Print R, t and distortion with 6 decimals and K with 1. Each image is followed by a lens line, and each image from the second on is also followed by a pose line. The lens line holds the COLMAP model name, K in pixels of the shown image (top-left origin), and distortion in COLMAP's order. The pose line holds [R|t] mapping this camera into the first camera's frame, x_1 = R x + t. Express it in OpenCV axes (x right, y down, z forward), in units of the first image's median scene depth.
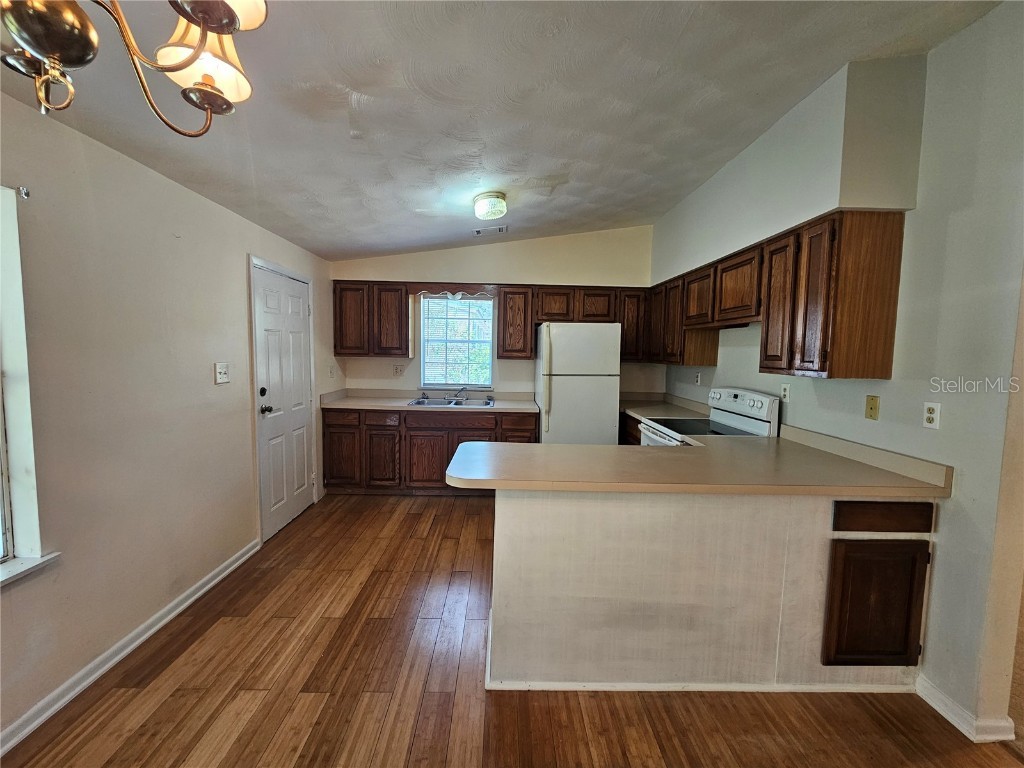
lens RADIAL K [[422.1, 0, 510.5], [0, 422.1, 378.4], [0, 0, 1]] dist [0.000339, -0.000233]
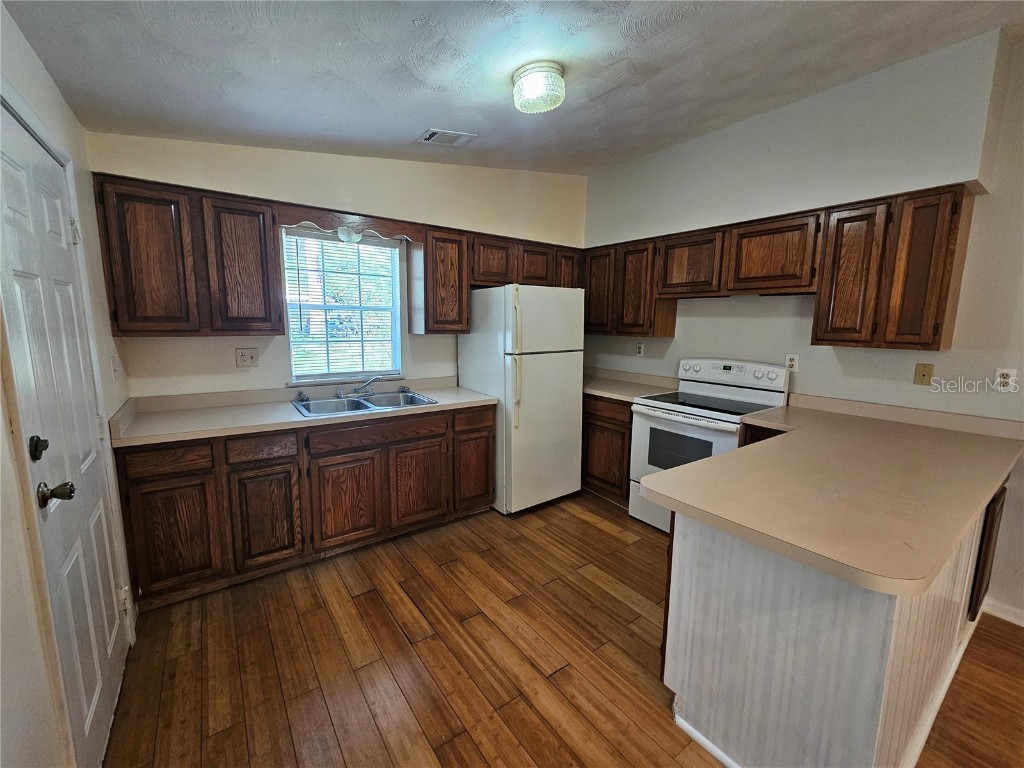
lens RADIAL K [[422.1, 0, 509.9], [0, 422.1, 379.4], [0, 0, 1]] dist [0.000339, -0.000233]
pose [[0.823150, -0.084799, 0.561457, -0.350299], [0.039087, 0.994902, 0.092958, -0.033876], [-0.566478, -0.054573, 0.822268, 0.373544]]
